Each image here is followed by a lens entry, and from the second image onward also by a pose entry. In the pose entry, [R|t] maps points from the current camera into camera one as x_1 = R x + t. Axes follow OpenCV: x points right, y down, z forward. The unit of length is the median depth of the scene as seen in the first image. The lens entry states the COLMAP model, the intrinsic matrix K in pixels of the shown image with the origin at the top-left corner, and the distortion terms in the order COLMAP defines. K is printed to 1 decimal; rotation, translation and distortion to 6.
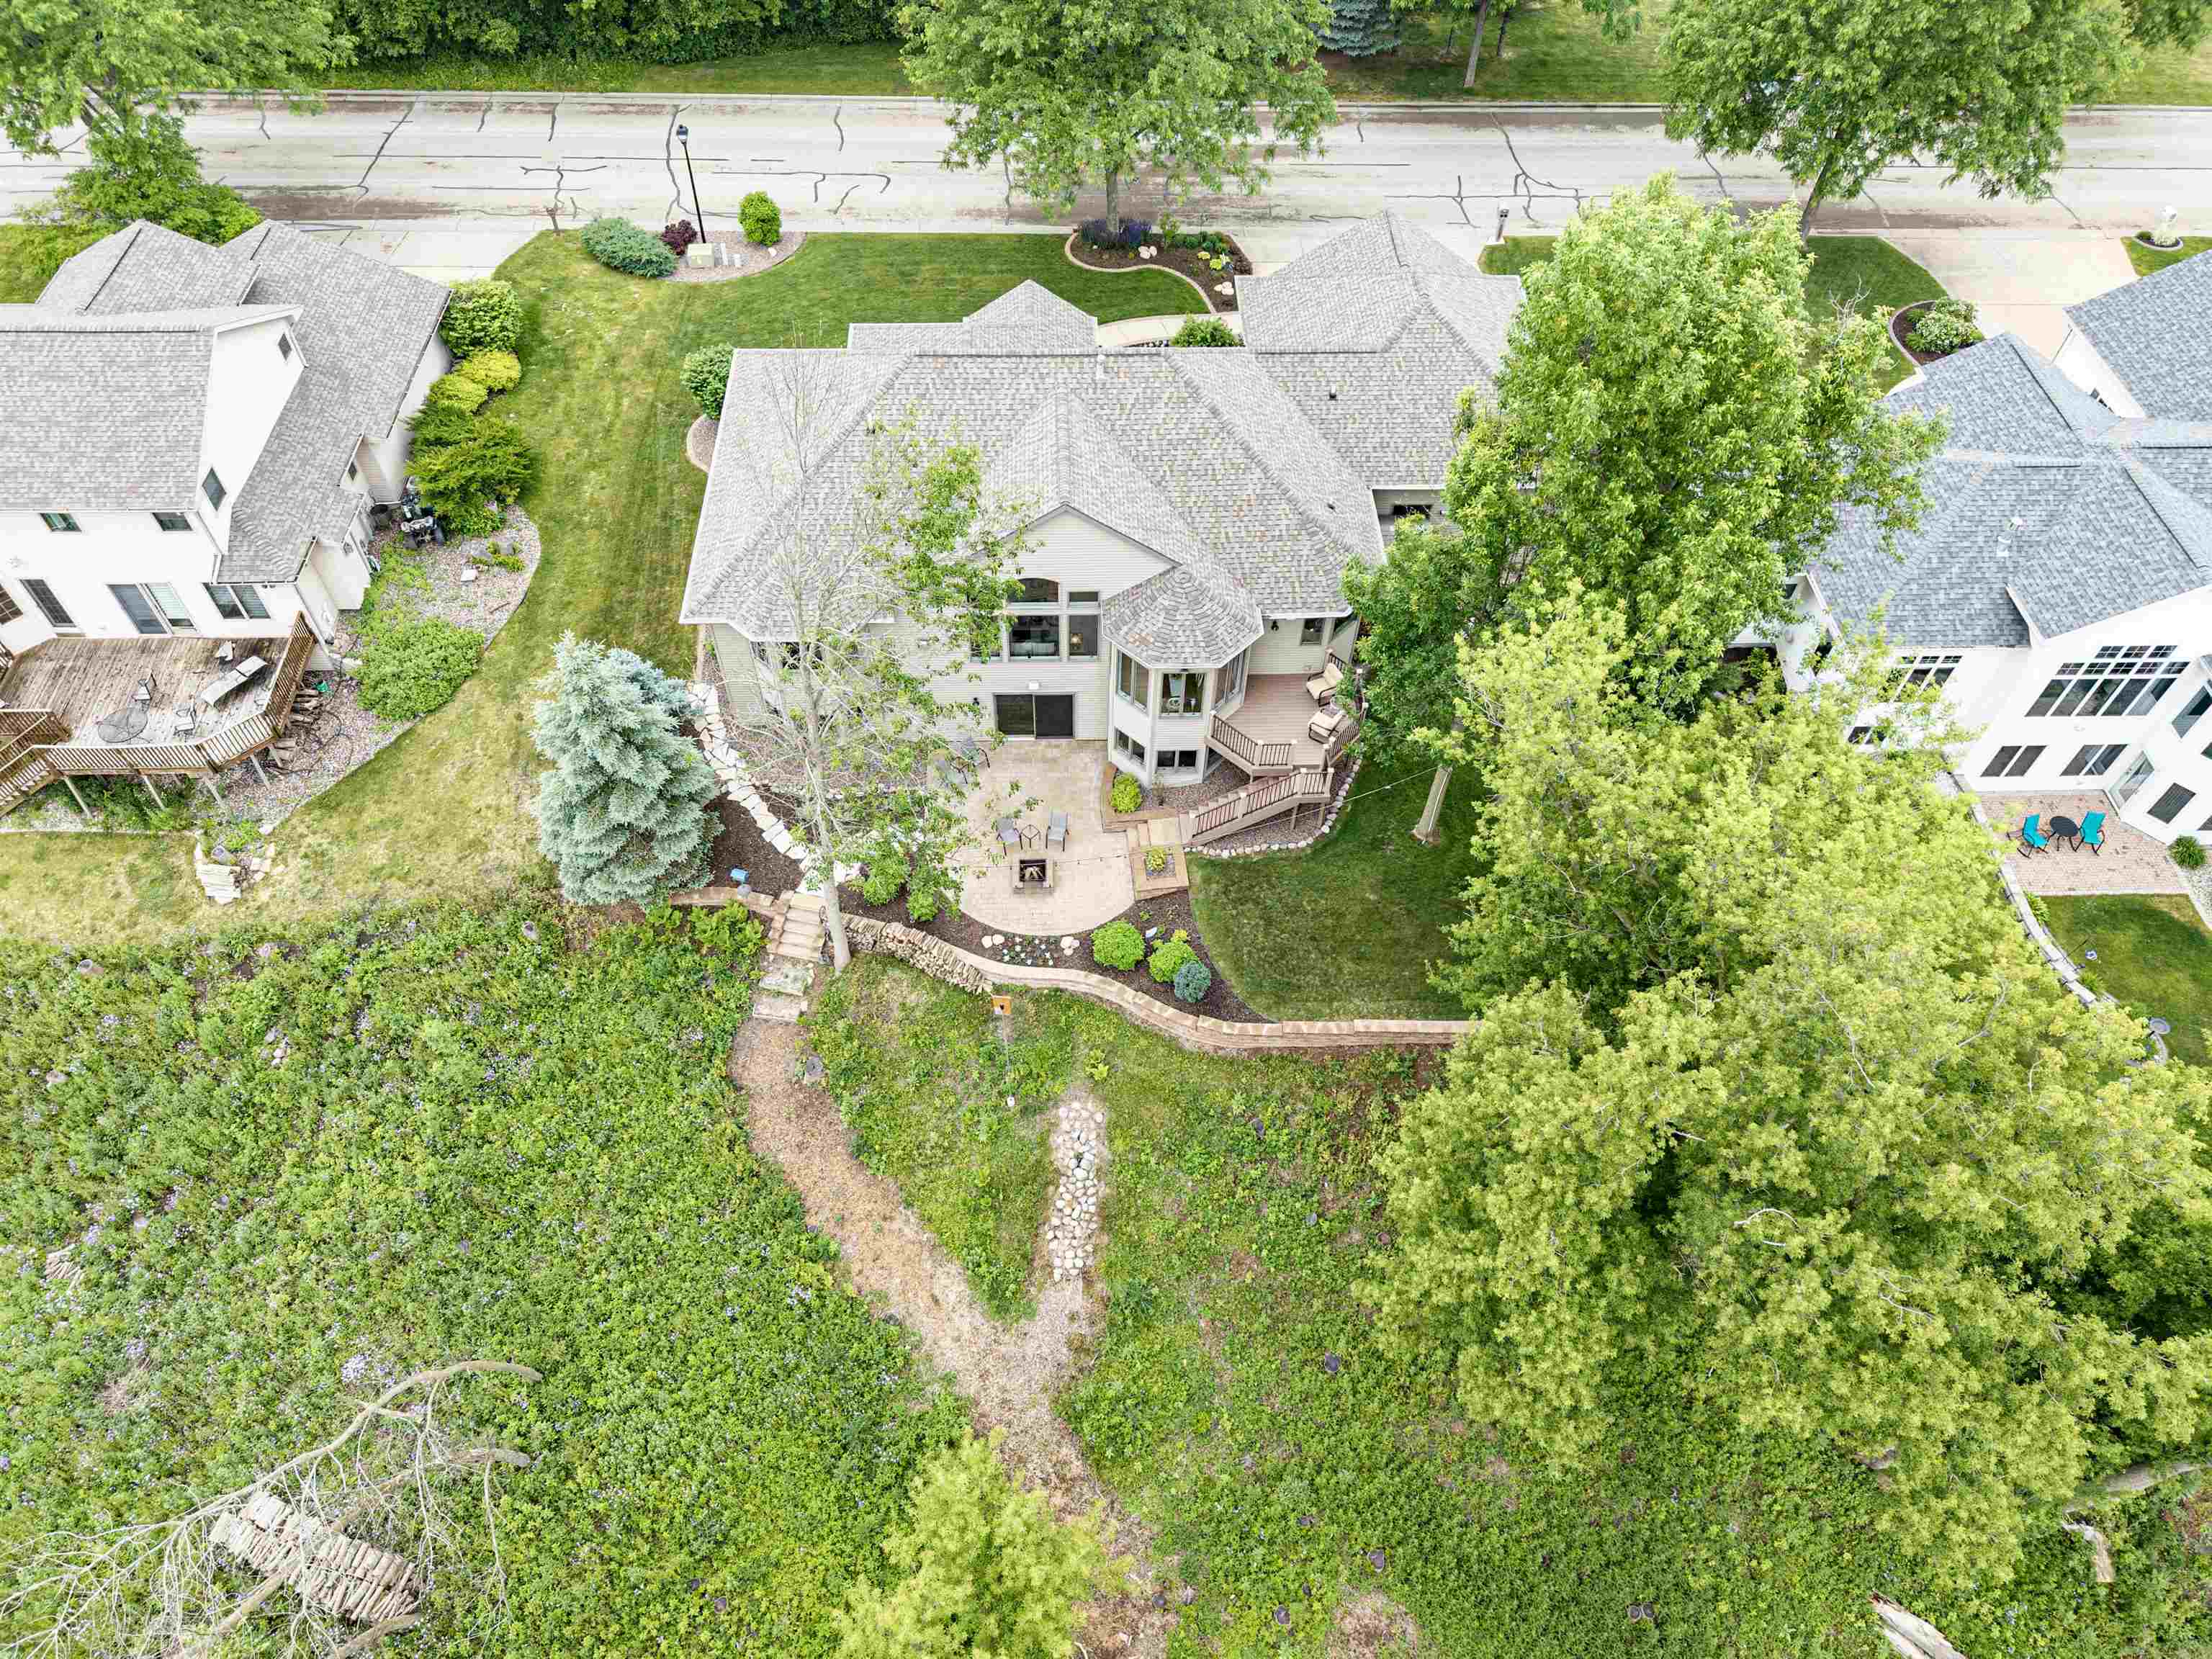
lens RADIAL K [[1487.7, 0, 1112.5], [0, 1487.7, 817.2], [0, 0, 1]] dist [0.010477, -0.012506]
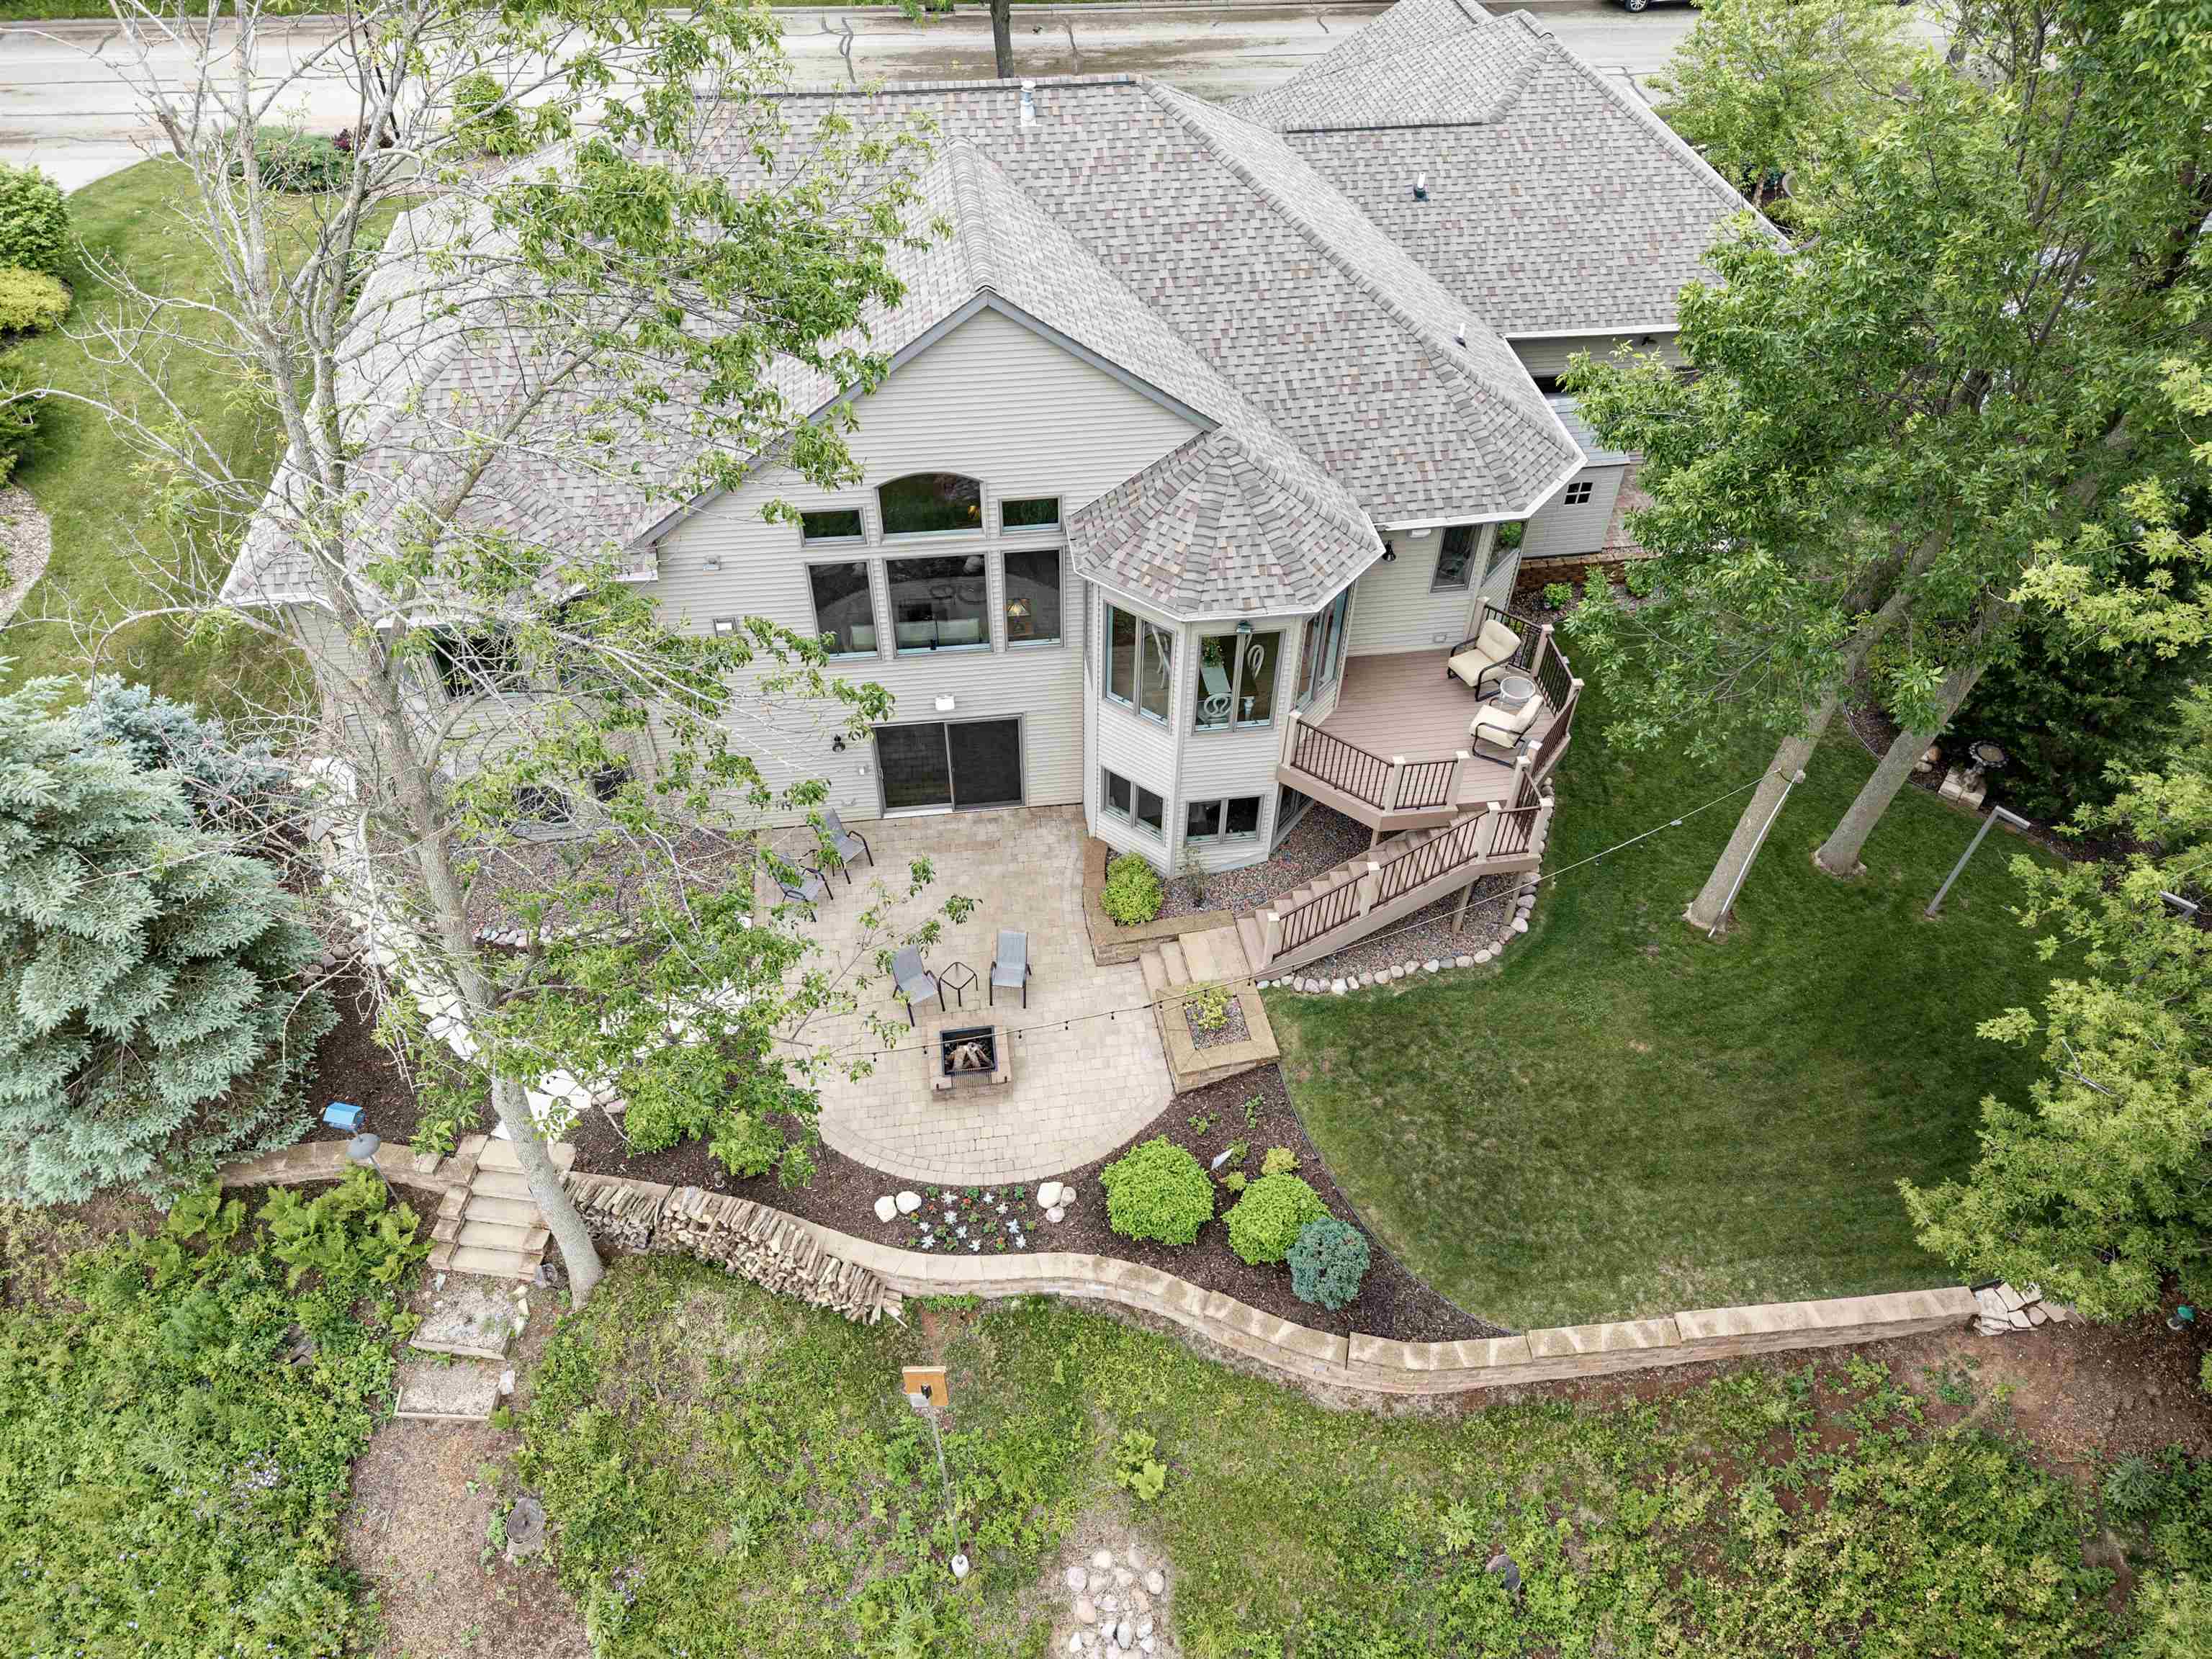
lens RADIAL K [[1487.7, 0, 1109.5], [0, 1487.7, 818.5], [0, 0, 1]] dist [0.010477, -0.012506]
pose [[0.995031, -0.075481, 0.064934, -0.033684], [0.082148, 0.990858, -0.107018, 0.015639], [-0.056263, 0.111820, 0.992134, 0.497917]]
